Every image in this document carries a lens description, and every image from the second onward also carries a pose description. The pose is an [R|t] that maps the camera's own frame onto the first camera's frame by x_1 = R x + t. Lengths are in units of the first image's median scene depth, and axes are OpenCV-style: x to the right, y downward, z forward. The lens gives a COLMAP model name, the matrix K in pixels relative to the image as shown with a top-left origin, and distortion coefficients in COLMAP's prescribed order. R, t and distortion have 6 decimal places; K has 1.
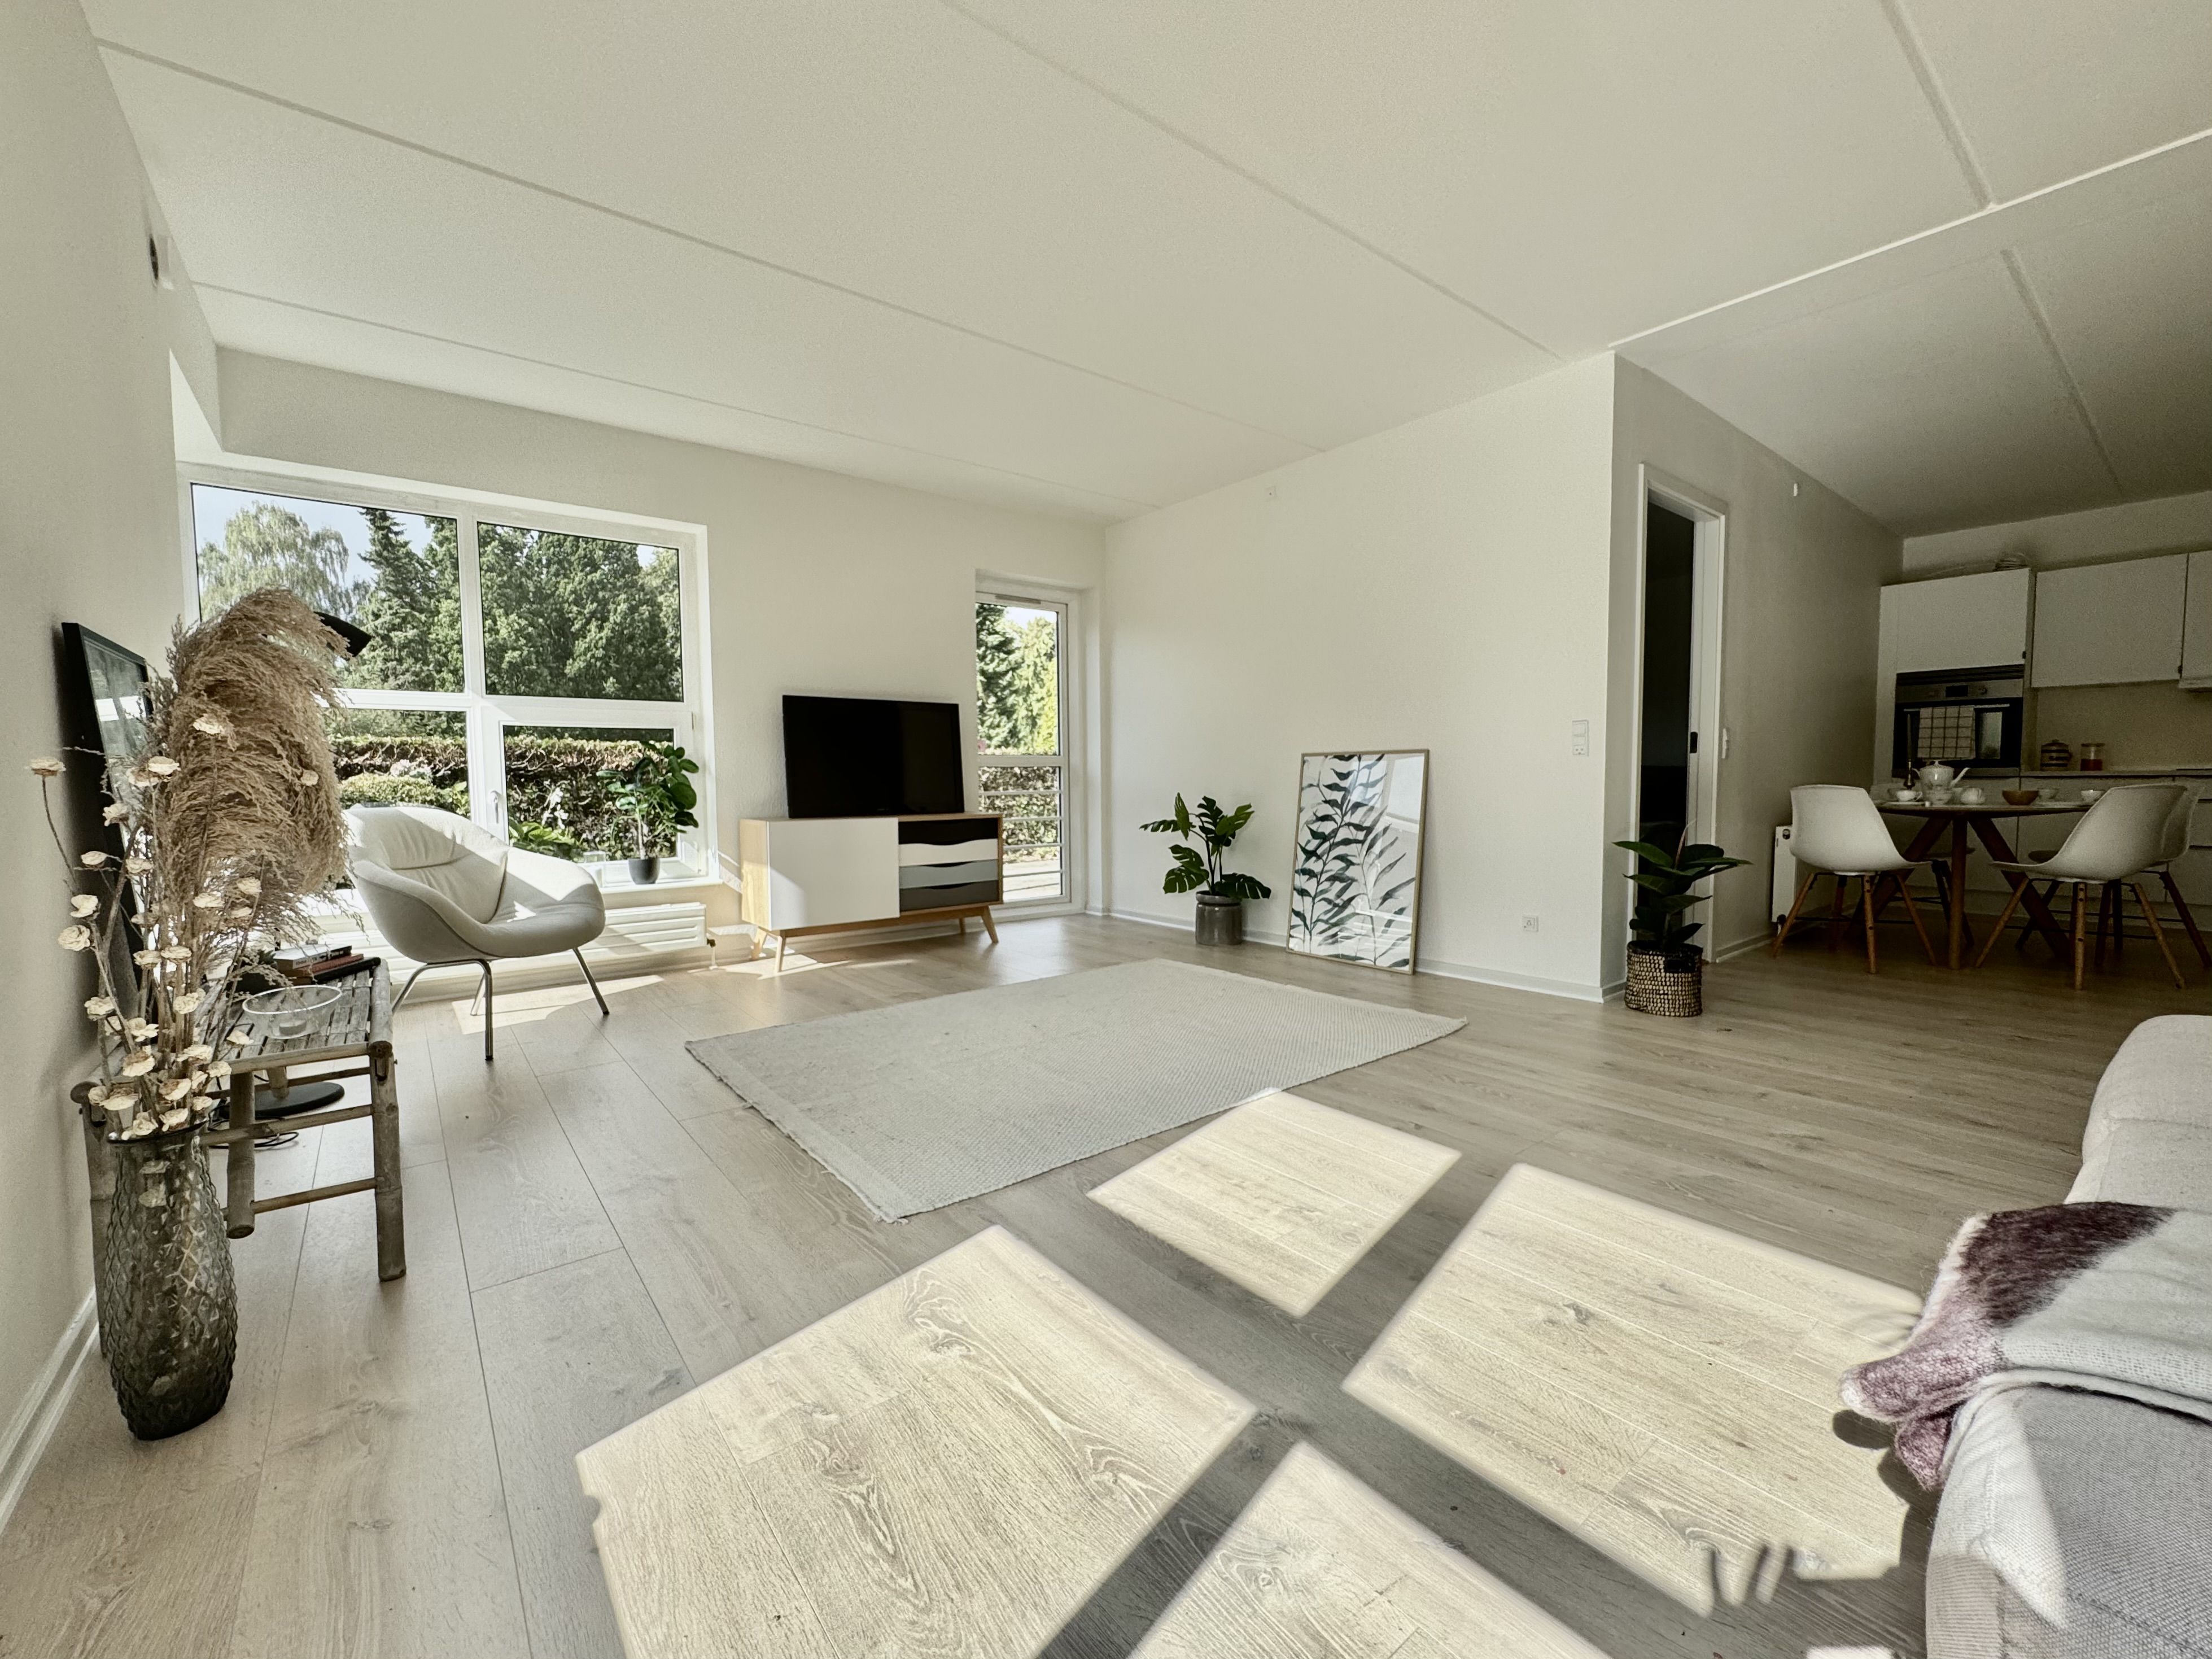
lens RADIAL K [[901.4, 0, 1075.4], [0, 901.4, 824.2], [0, 0, 1]] dist [-0.000070, -0.000705]
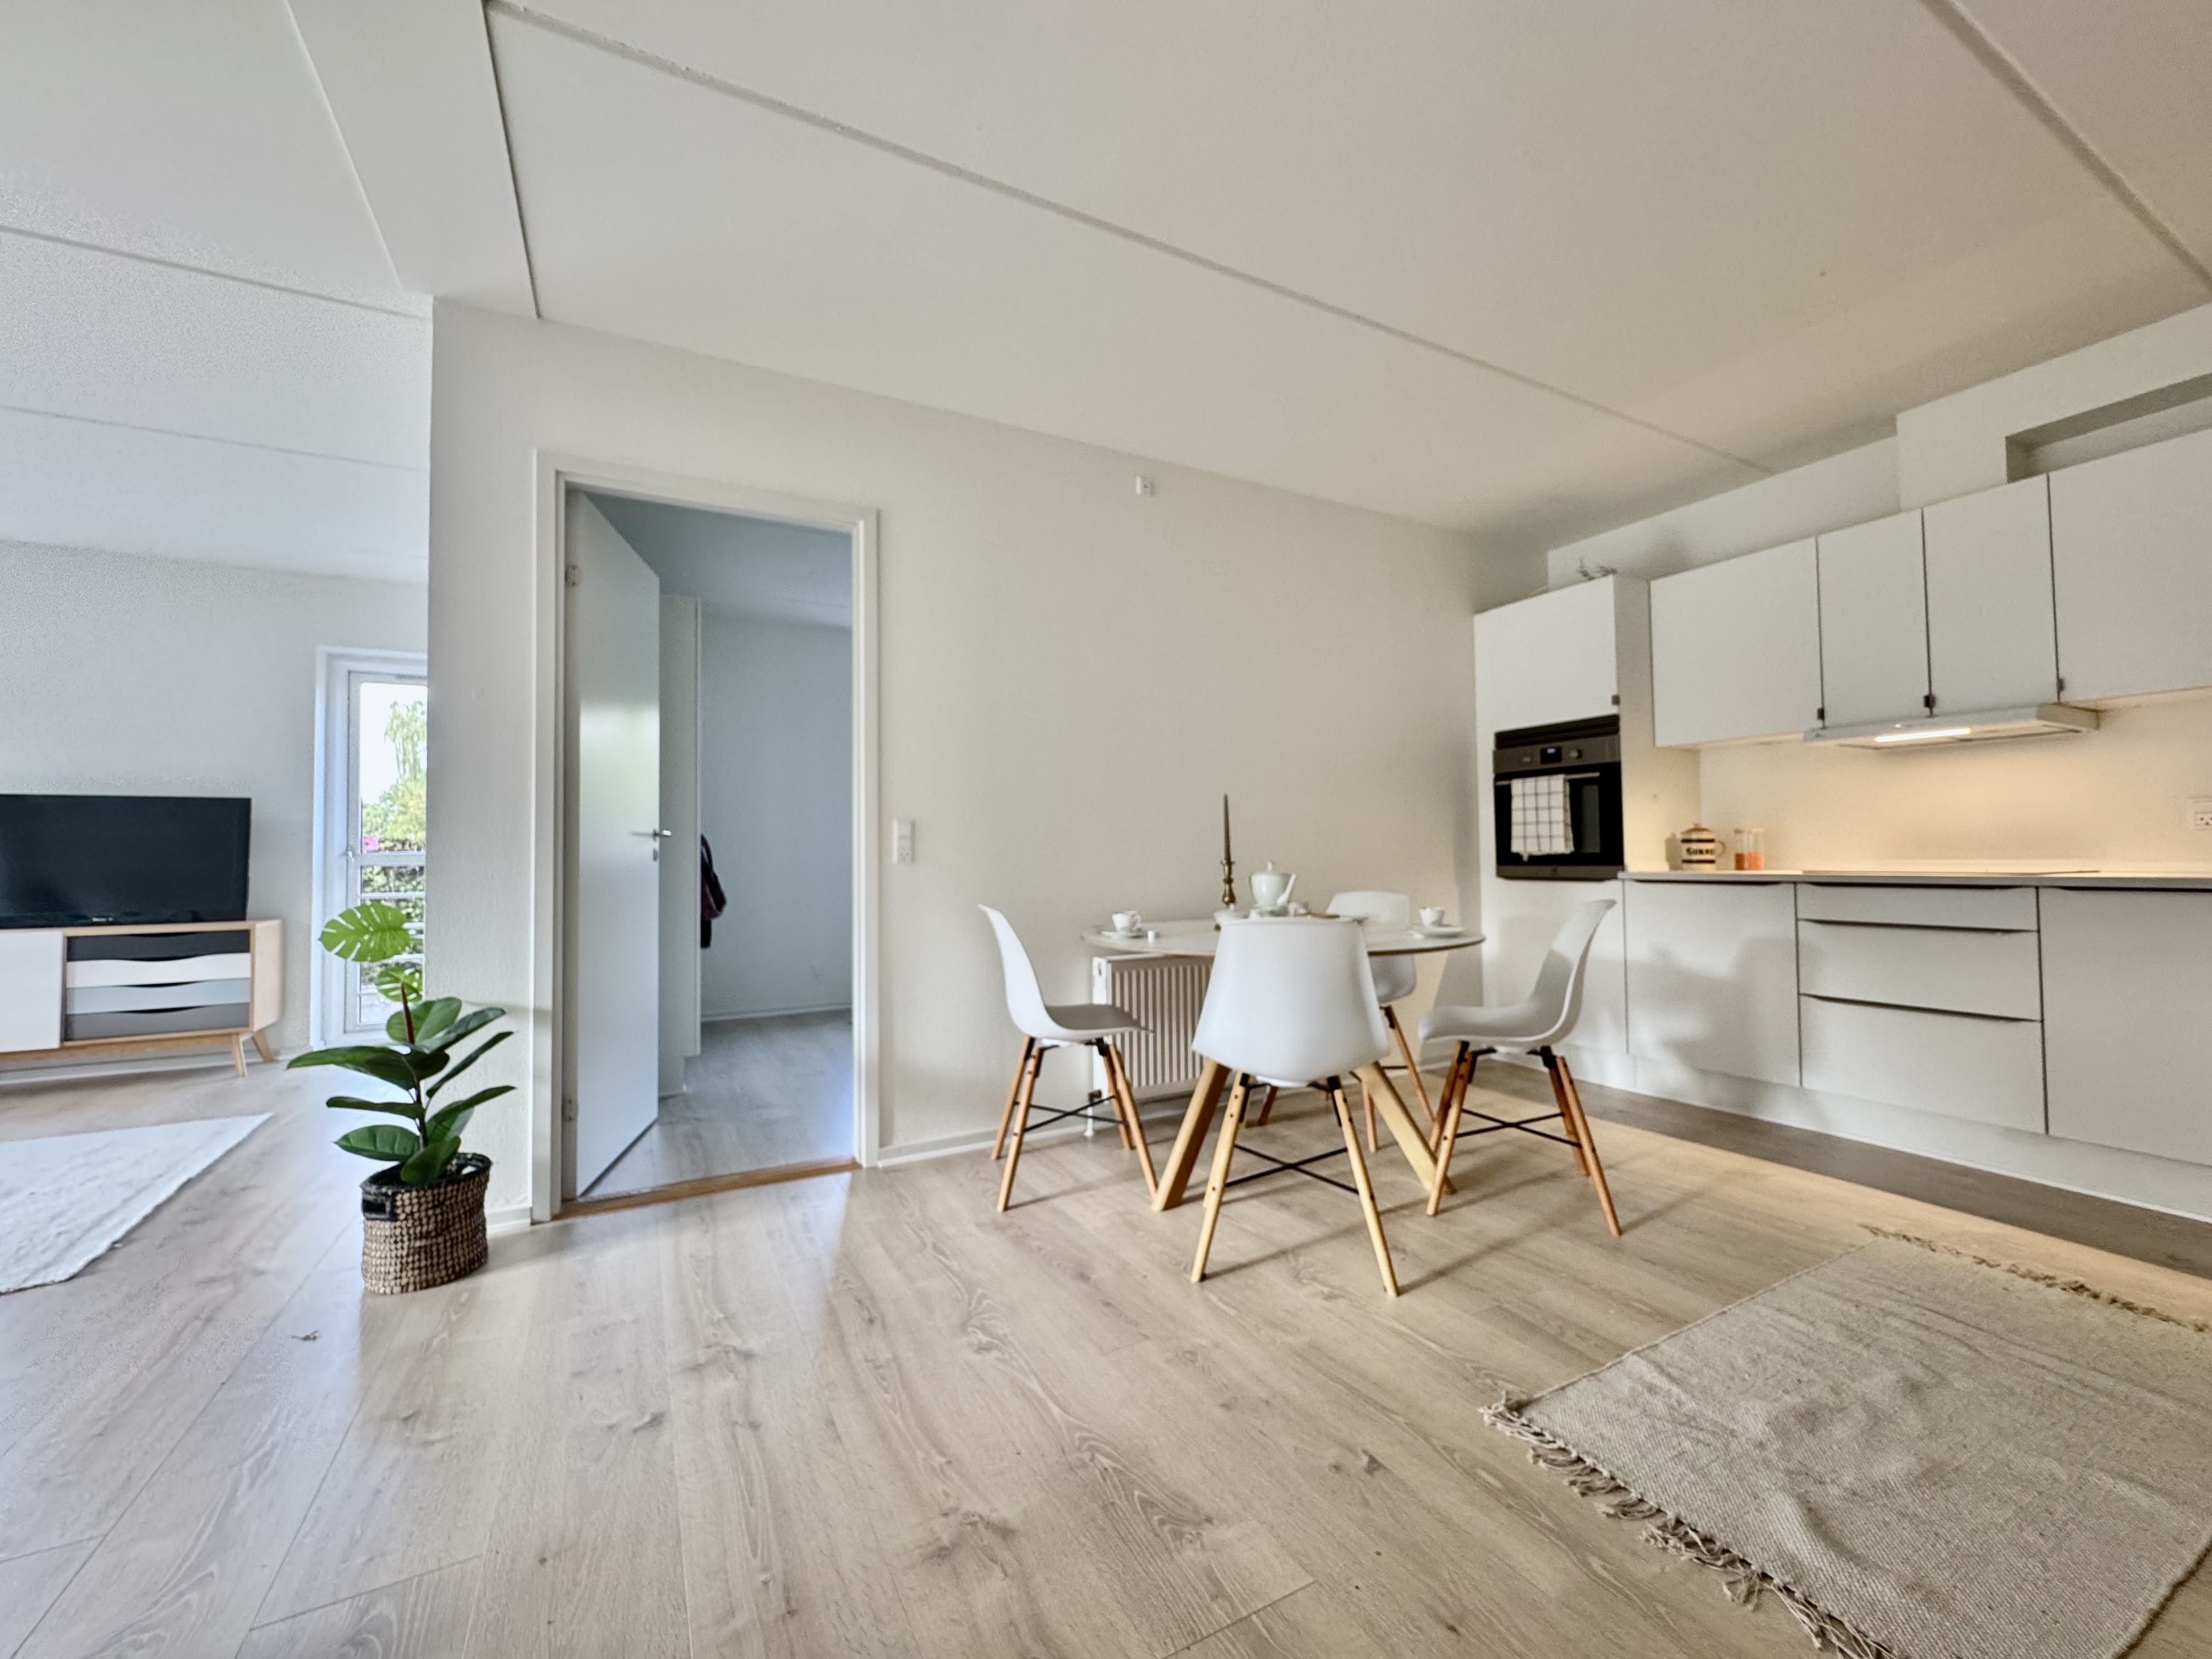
lens RADIAL K [[901.3, 0, 1100.6], [0, 901.3, 833.4], [0, 0, 1]] dist [-0.000070, -0.000705]
pose [[0.986535, -0.008643, -0.163324, 0.919008], [-0.004508, 0.996786, -0.079982, -0.035530], [0.163491, 0.079641, 0.983325, 0.307829]]
